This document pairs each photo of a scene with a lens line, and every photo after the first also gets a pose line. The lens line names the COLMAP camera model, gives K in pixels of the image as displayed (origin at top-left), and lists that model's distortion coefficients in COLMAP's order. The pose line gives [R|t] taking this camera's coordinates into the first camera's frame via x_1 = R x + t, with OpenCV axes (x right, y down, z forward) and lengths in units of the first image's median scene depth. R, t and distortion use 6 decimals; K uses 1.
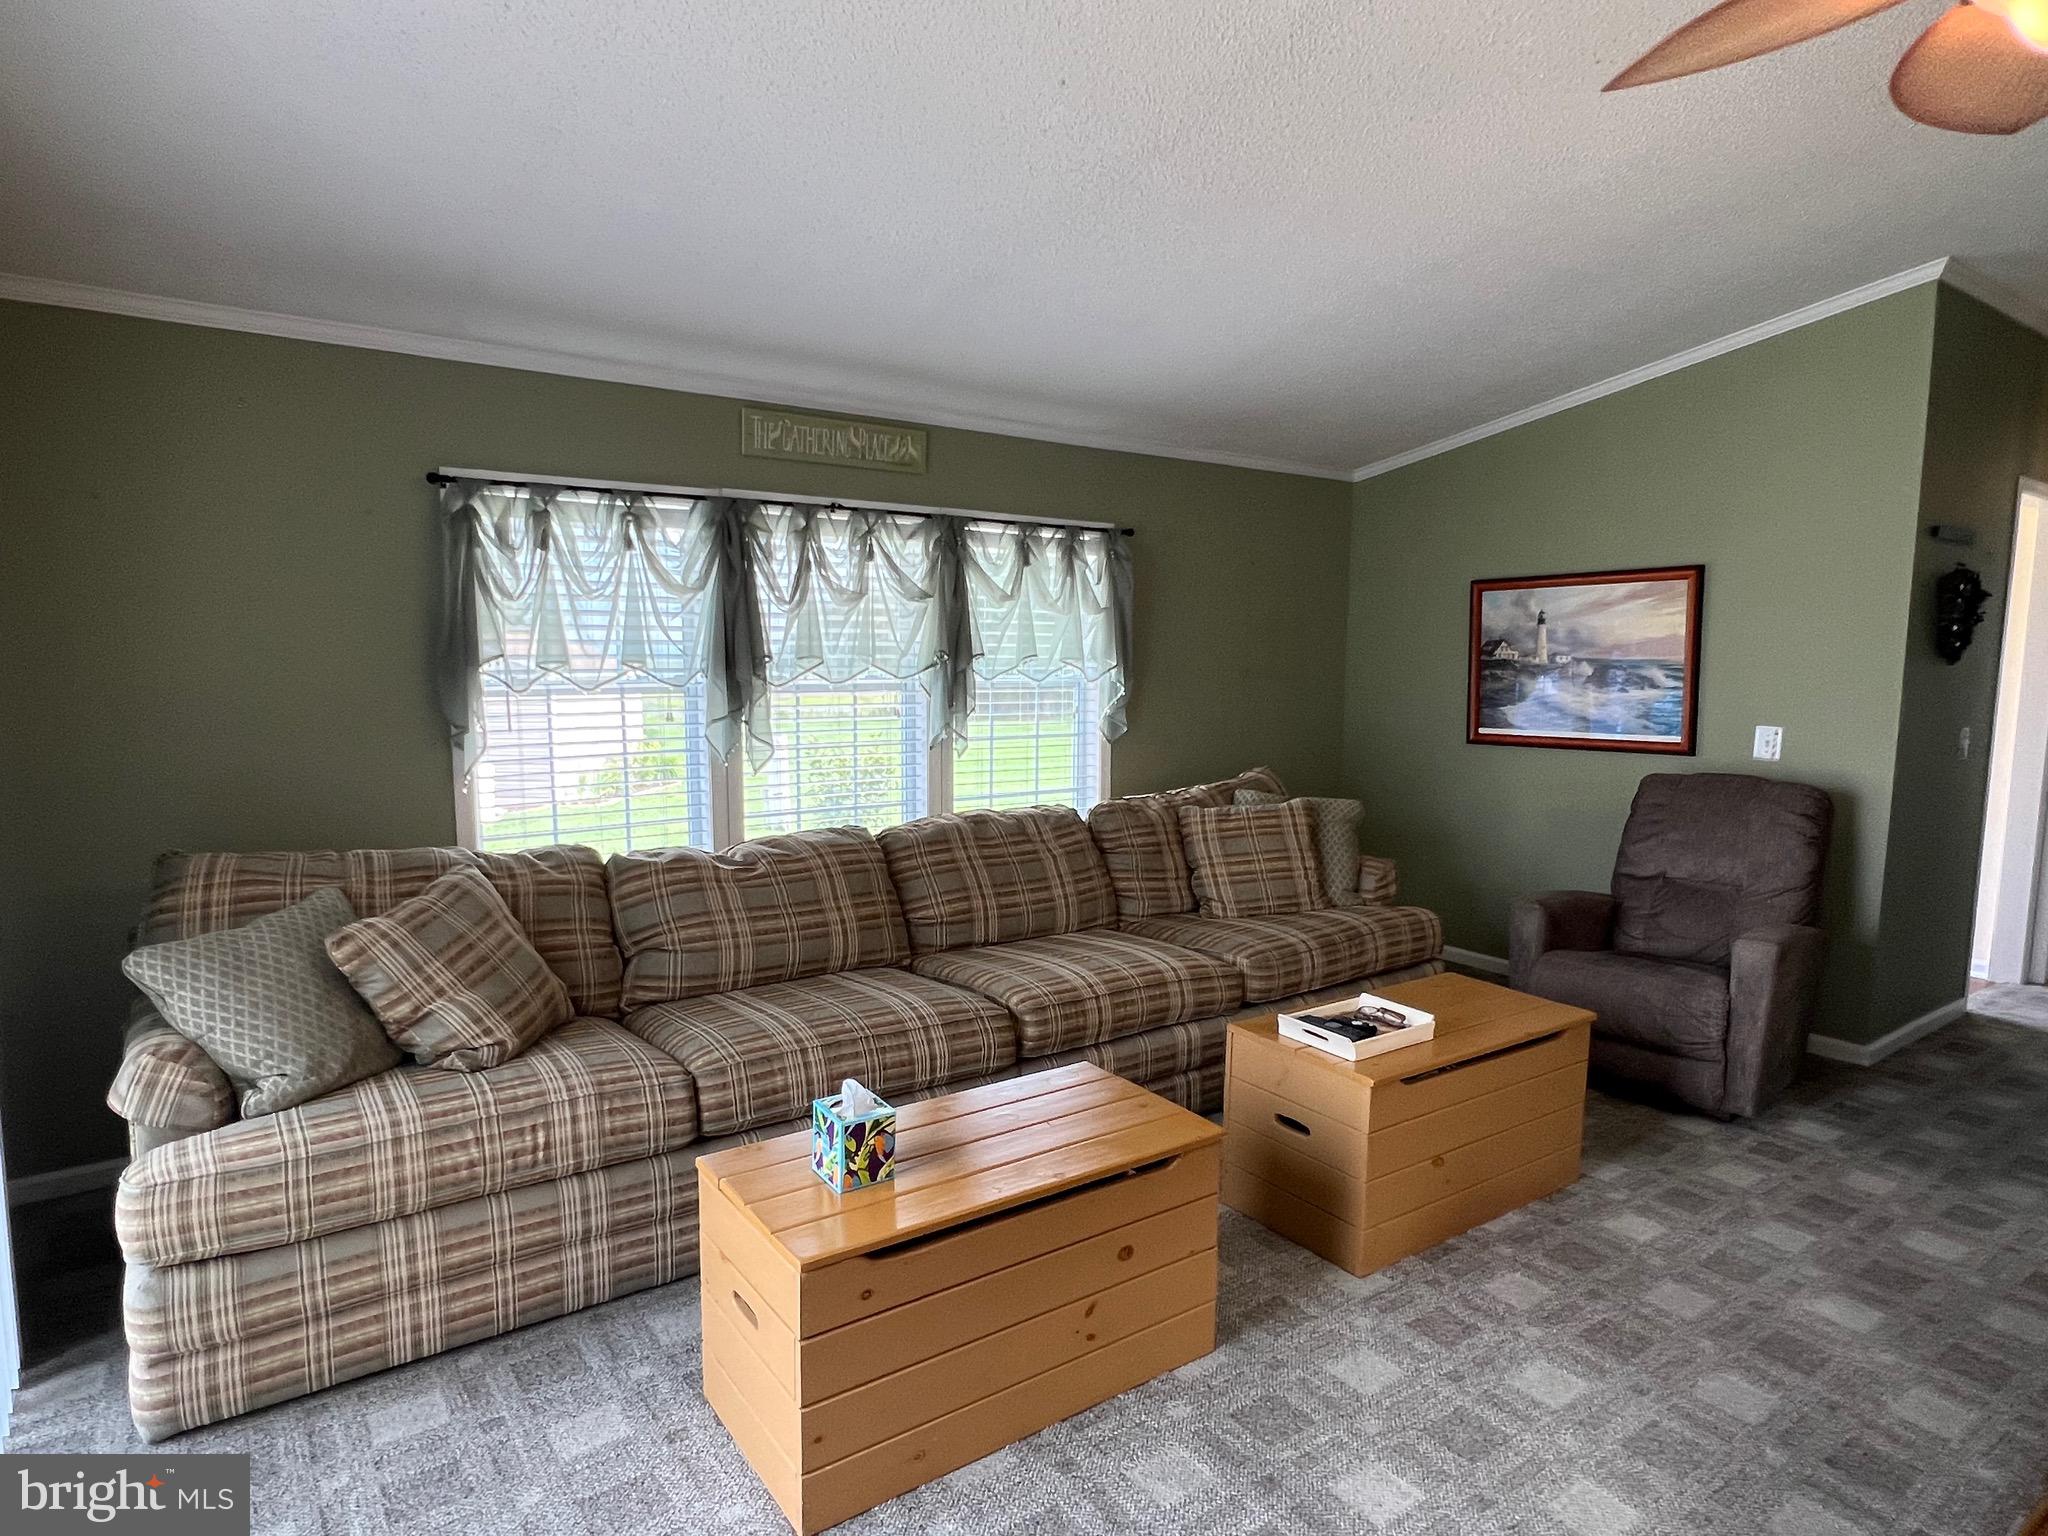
lens RADIAL K [[1163.8, 0, 1024.8], [0, 1163.8, 773.1], [0, 0, 1]] dist [-0.001859, 0.000941]
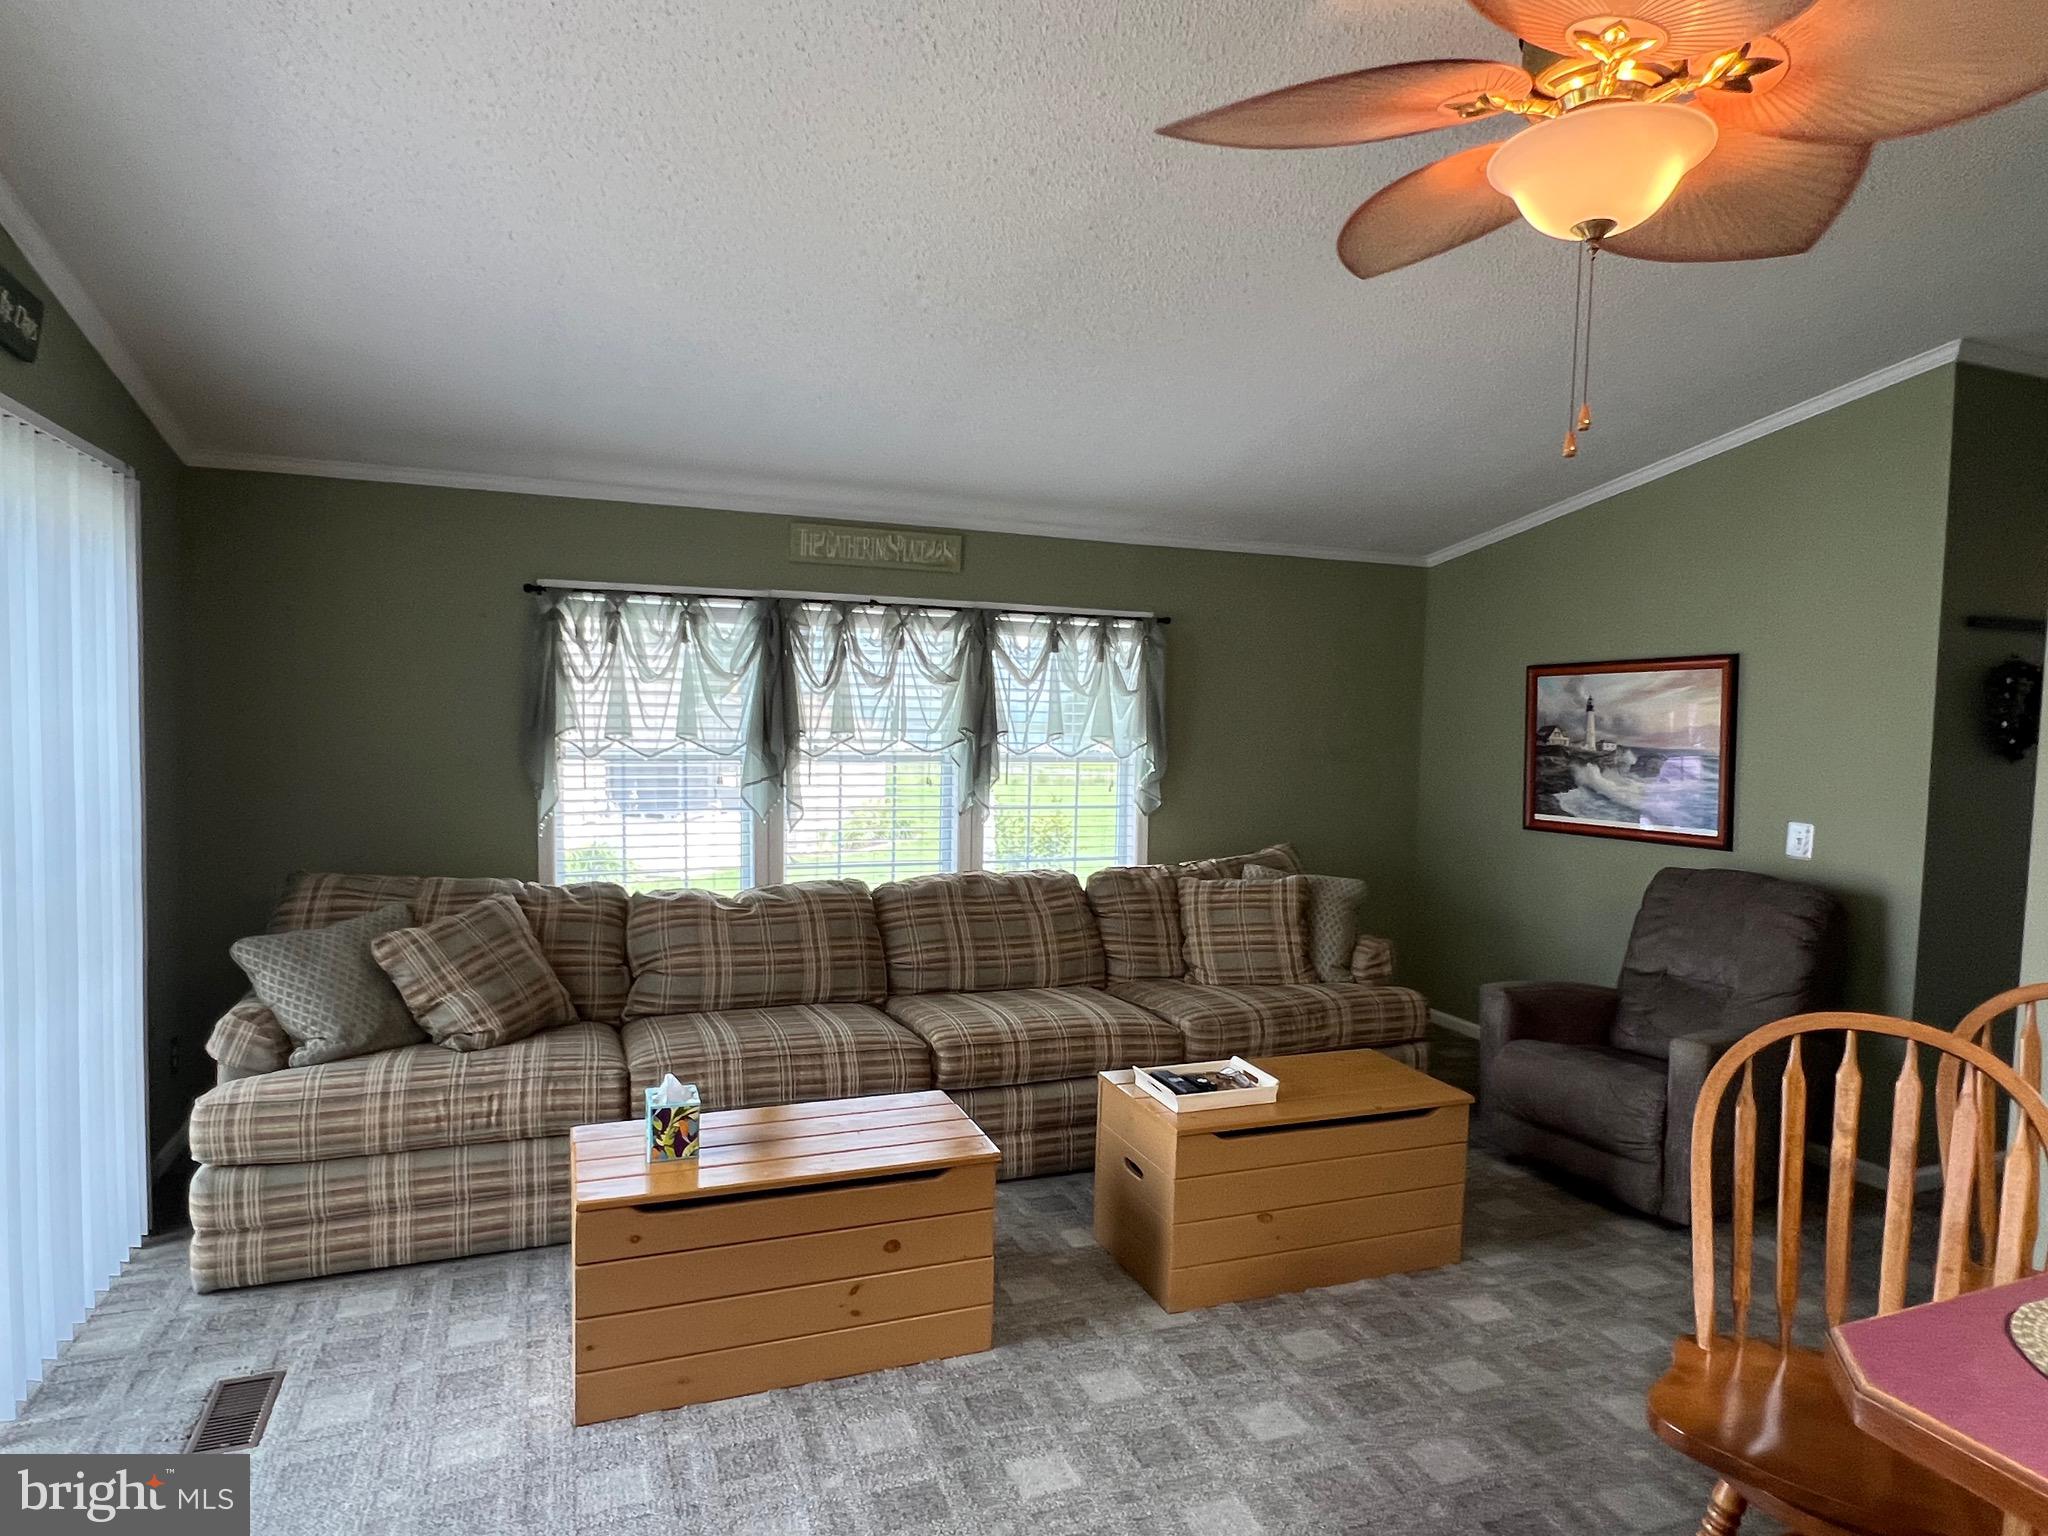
lens RADIAL K [[1163.8, 0, 1019.0], [0, 1163.8, 769.9], [0, 0, 1]] dist [-0.001859, 0.000941]
pose [[0.971877, 0.027285, -0.233903, 0.298167], [-0.040832, 0.997745, -0.053272, -0.008531], [0.231922, 0.061324, 0.970799, -0.094192]]
